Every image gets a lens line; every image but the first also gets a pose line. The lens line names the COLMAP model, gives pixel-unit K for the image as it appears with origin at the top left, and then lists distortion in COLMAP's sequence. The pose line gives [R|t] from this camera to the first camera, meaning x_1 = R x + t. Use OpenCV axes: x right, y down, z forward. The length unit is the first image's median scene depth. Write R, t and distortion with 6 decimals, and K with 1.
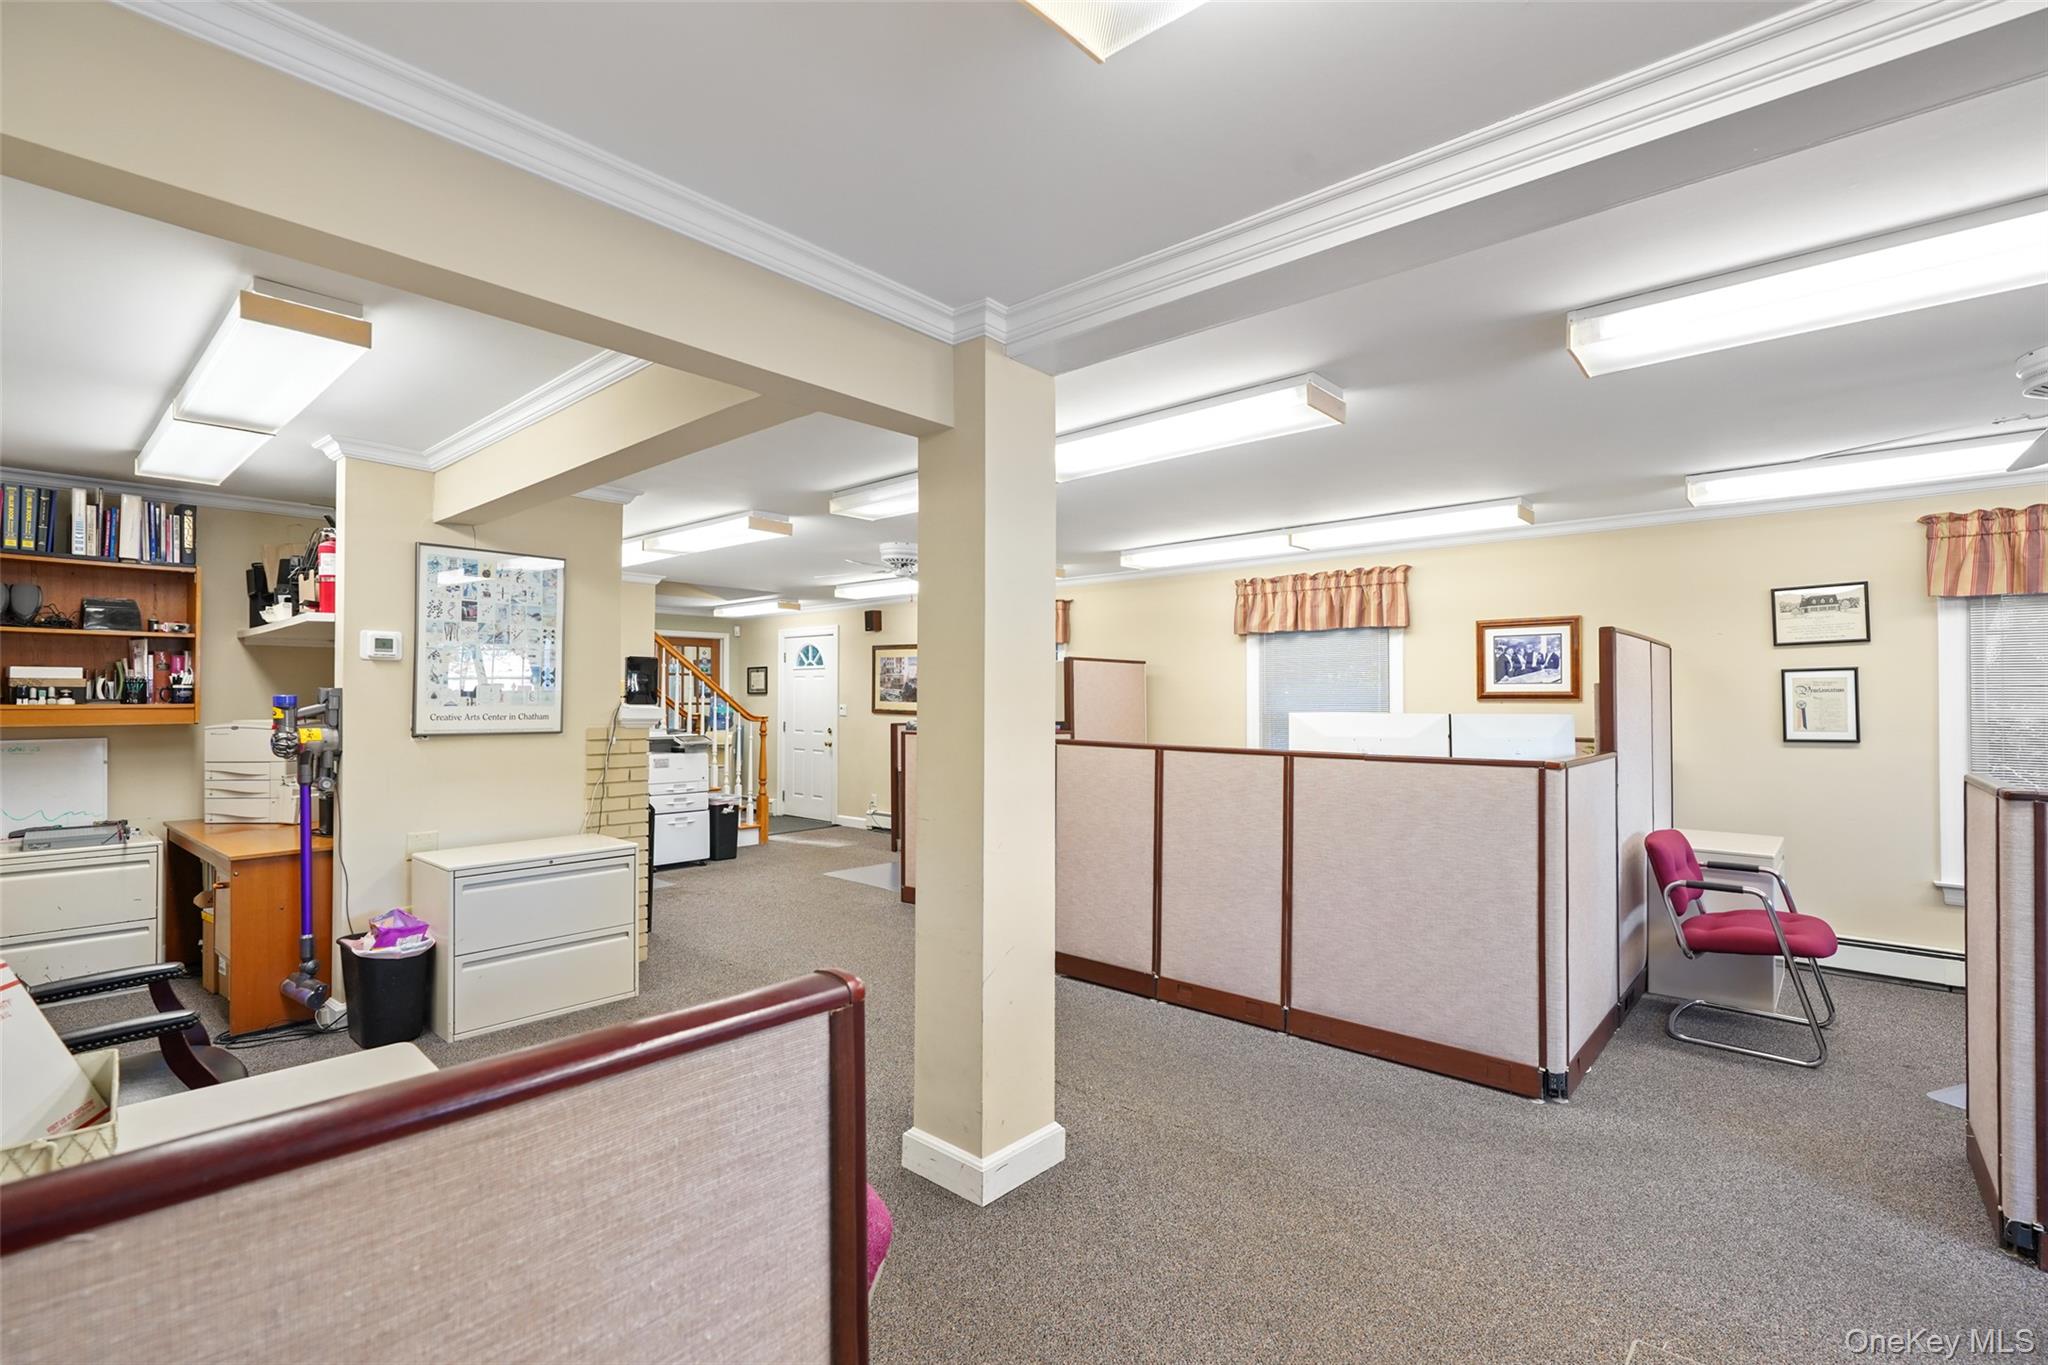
lens RADIAL K [[930.9, 0, 1033.6], [0, 930.9, 698.6], [0, 0, 1]] dist [-0.002627, 0.000139]
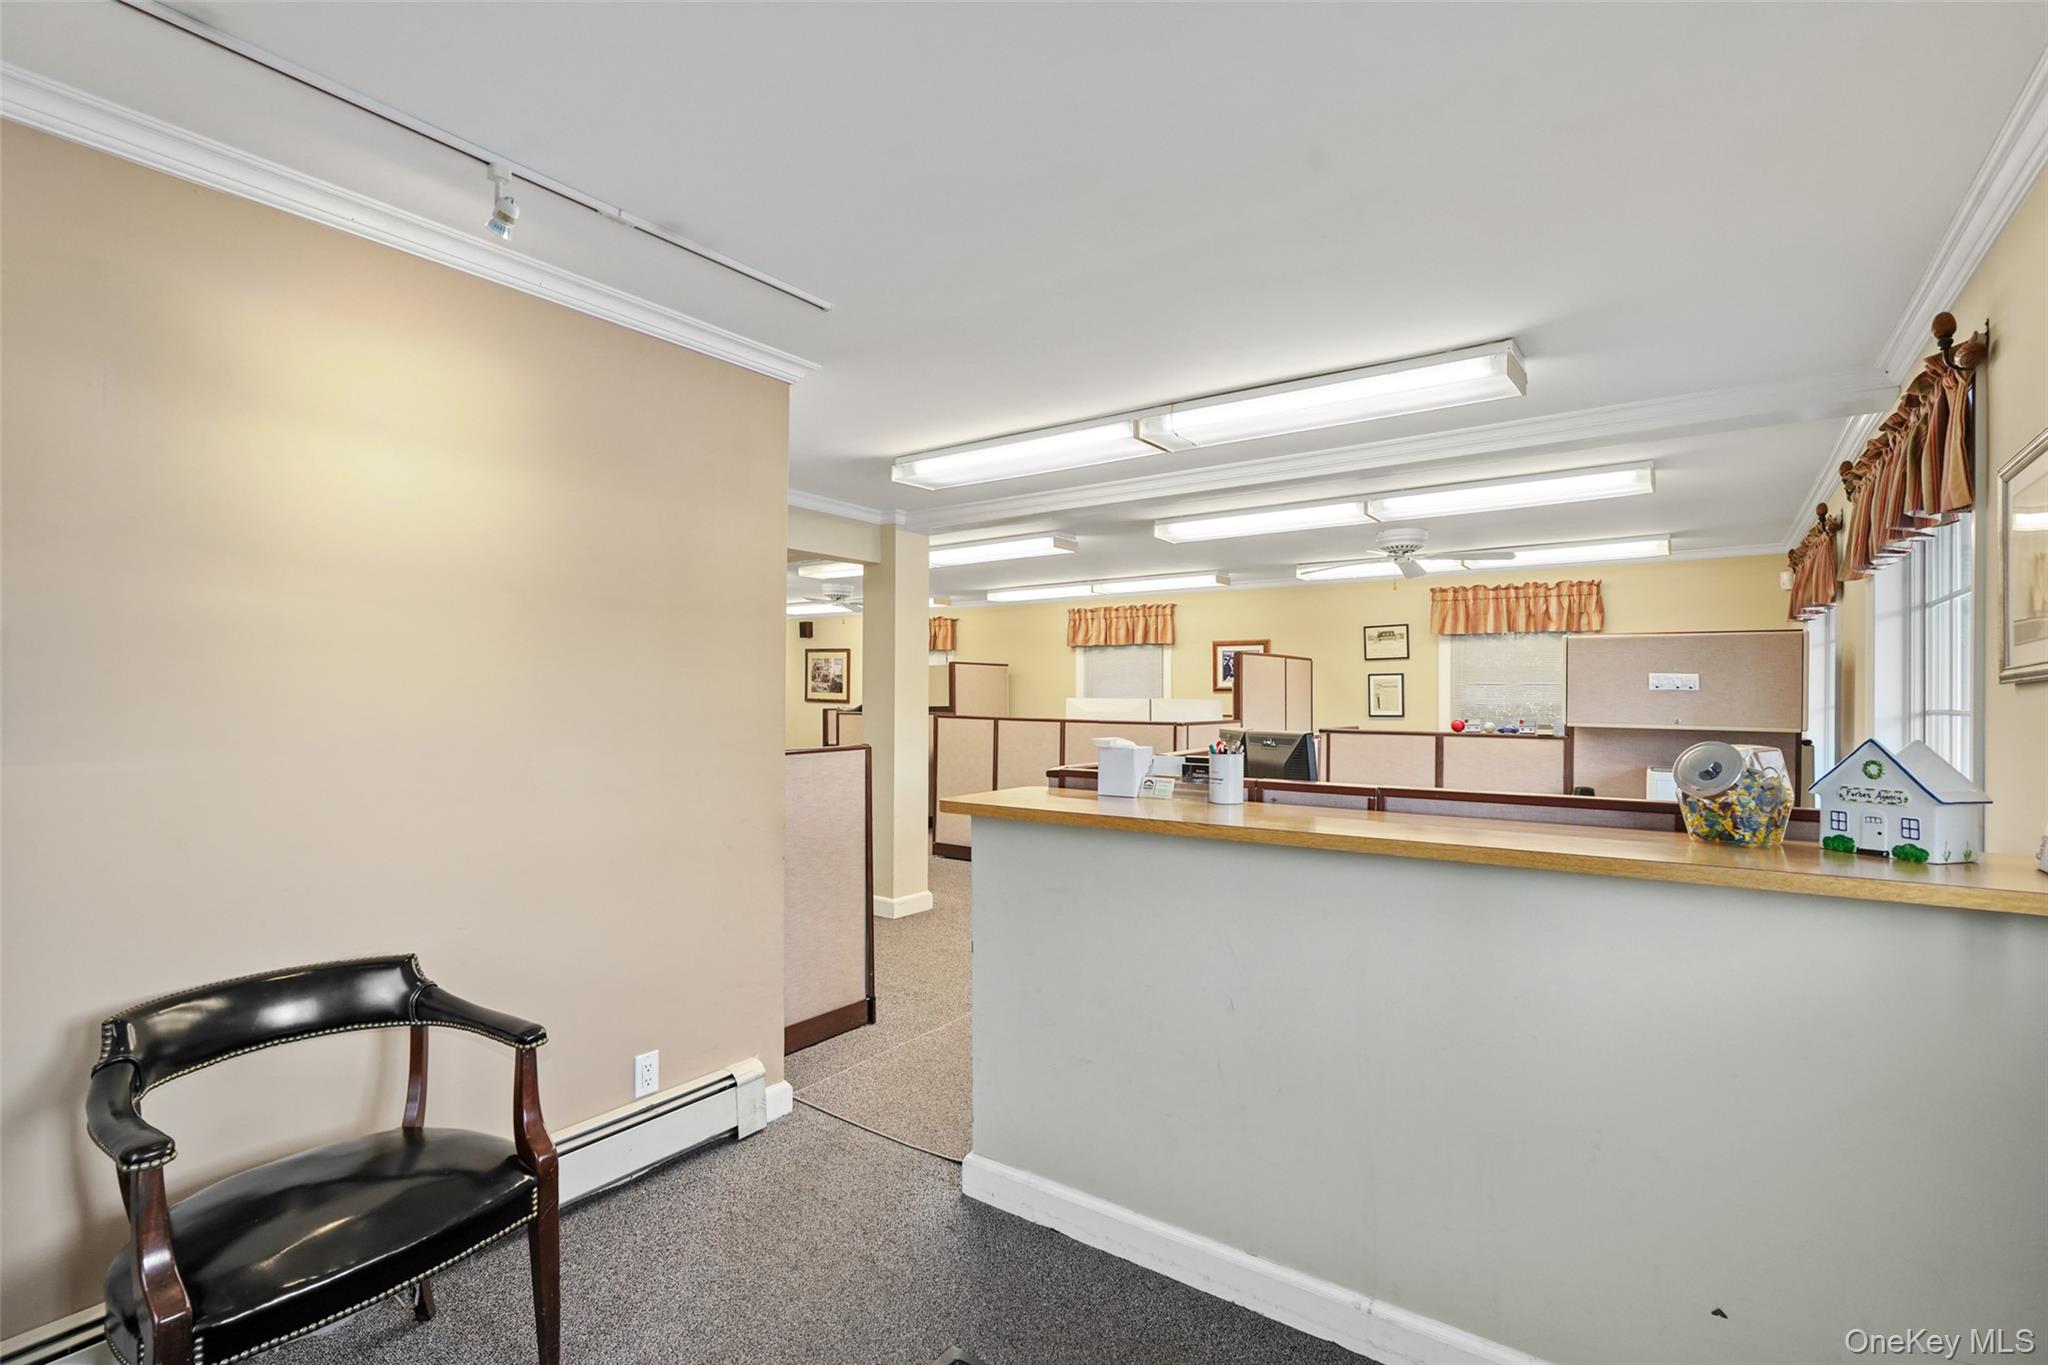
lens RADIAL K [[930.9, 0, 1033.6], [0, 930.9, 698.6], [0, 0, 1]] dist [-0.002627, 0.000139]
pose [[0.995198, 0.001973, 0.097867, 0.025891], [-0.002705, 0.999969, 0.007343, 0.002245], [-0.097849, -0.007573, 0.995172, -0.542196]]
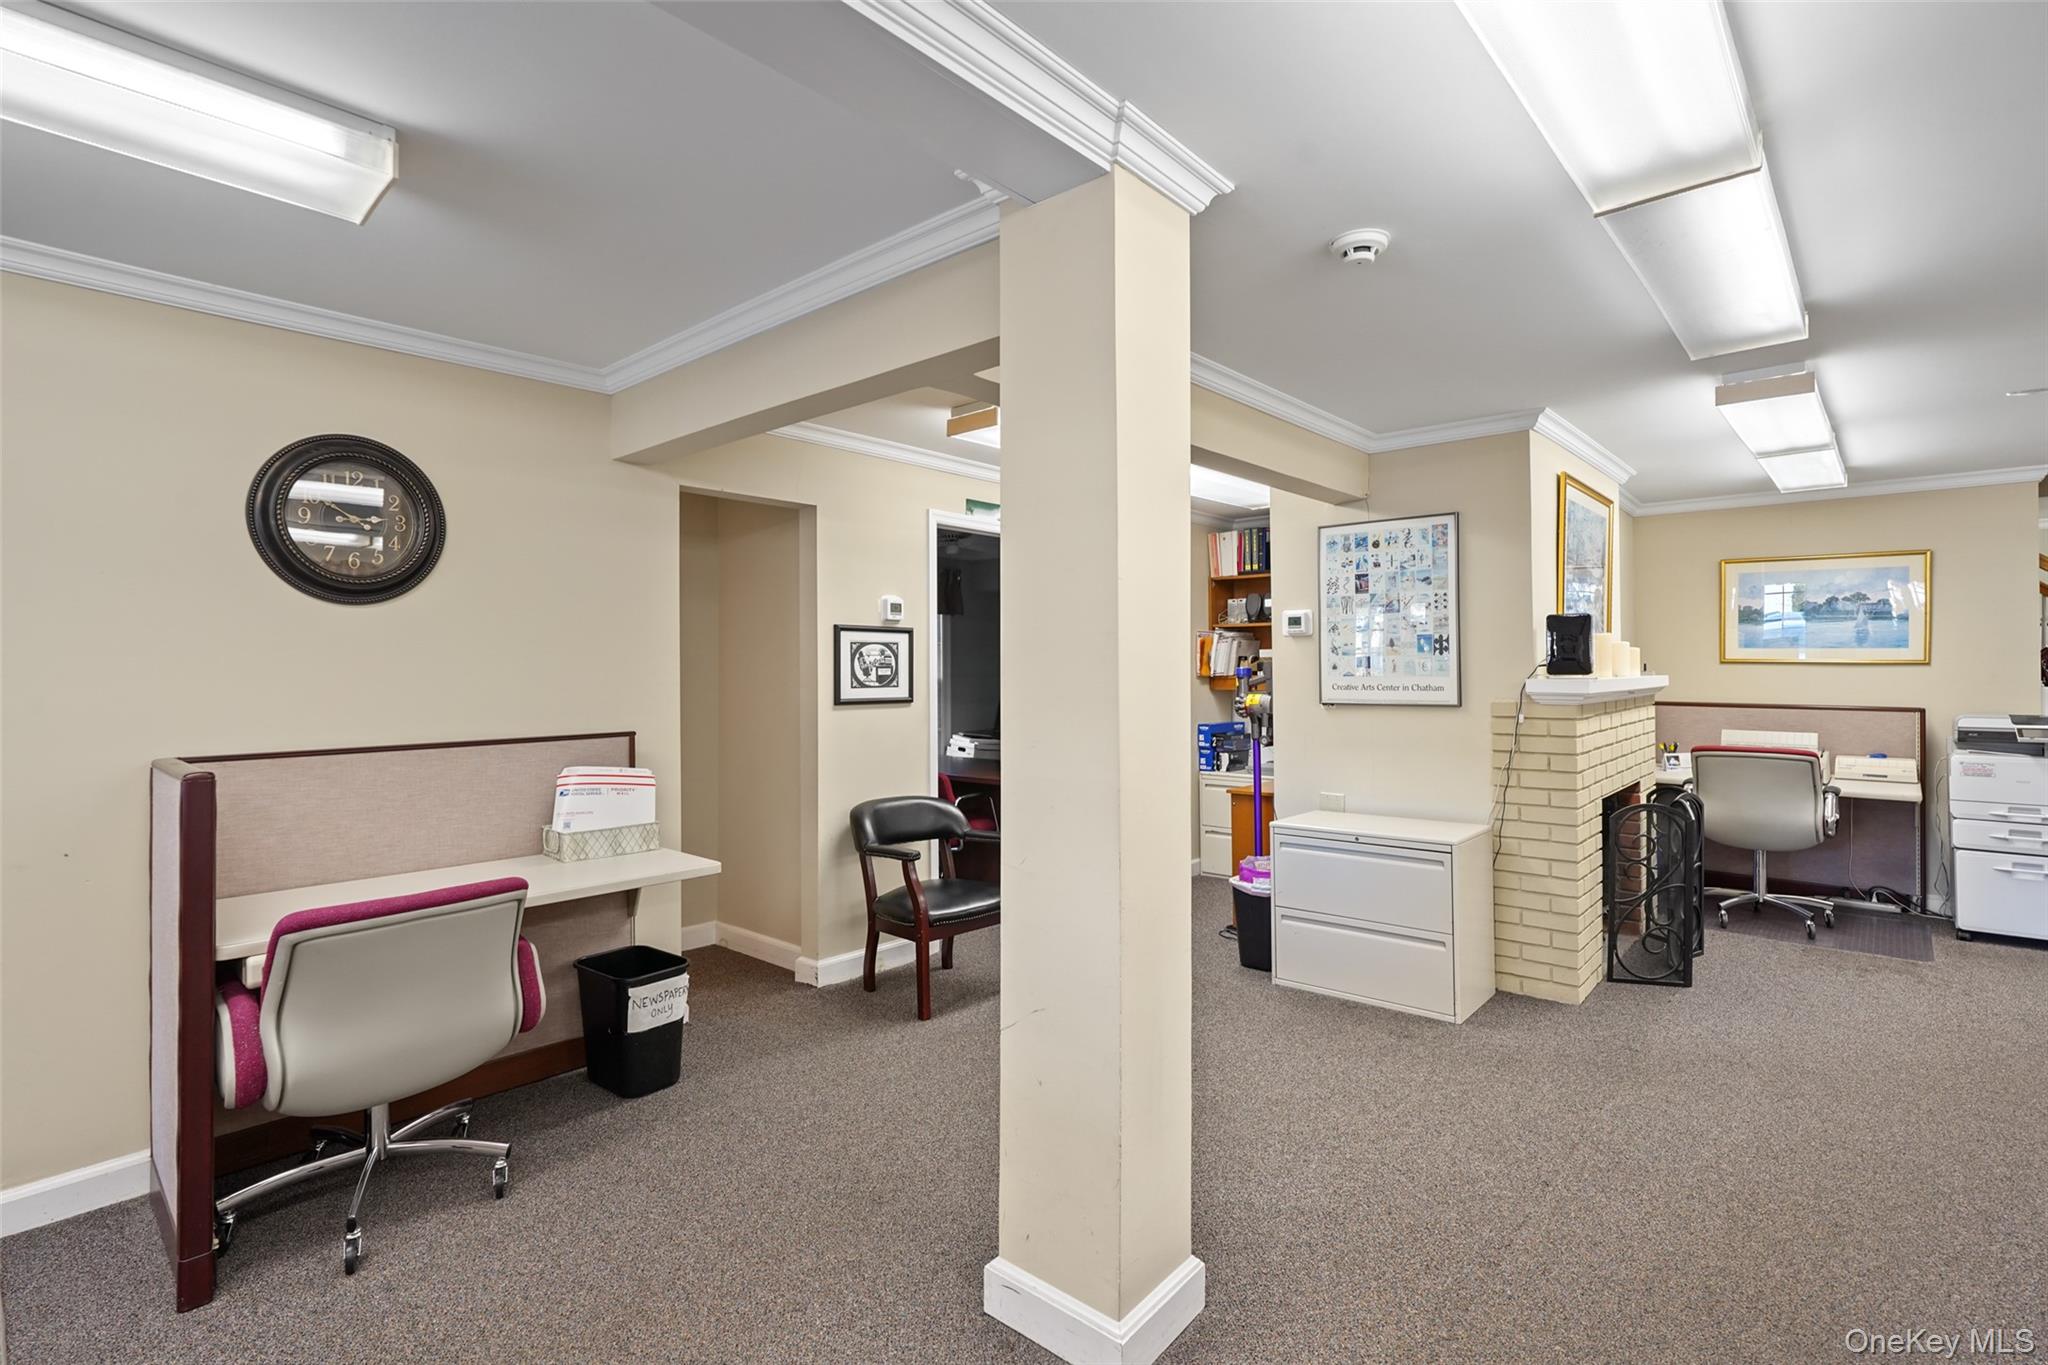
lens RADIAL K [[960.2, 0, 1030.5], [0, 960.2, 670.2], [0, 0, 1]] dist [-0.001411, 0.000355]
pose [[0.001627, -0.006169, -0.999980, 0.324431], [0.003266, 0.999976, -0.006164, 0.004759], [0.999993, -0.003256, 0.001647, 0.458228]]
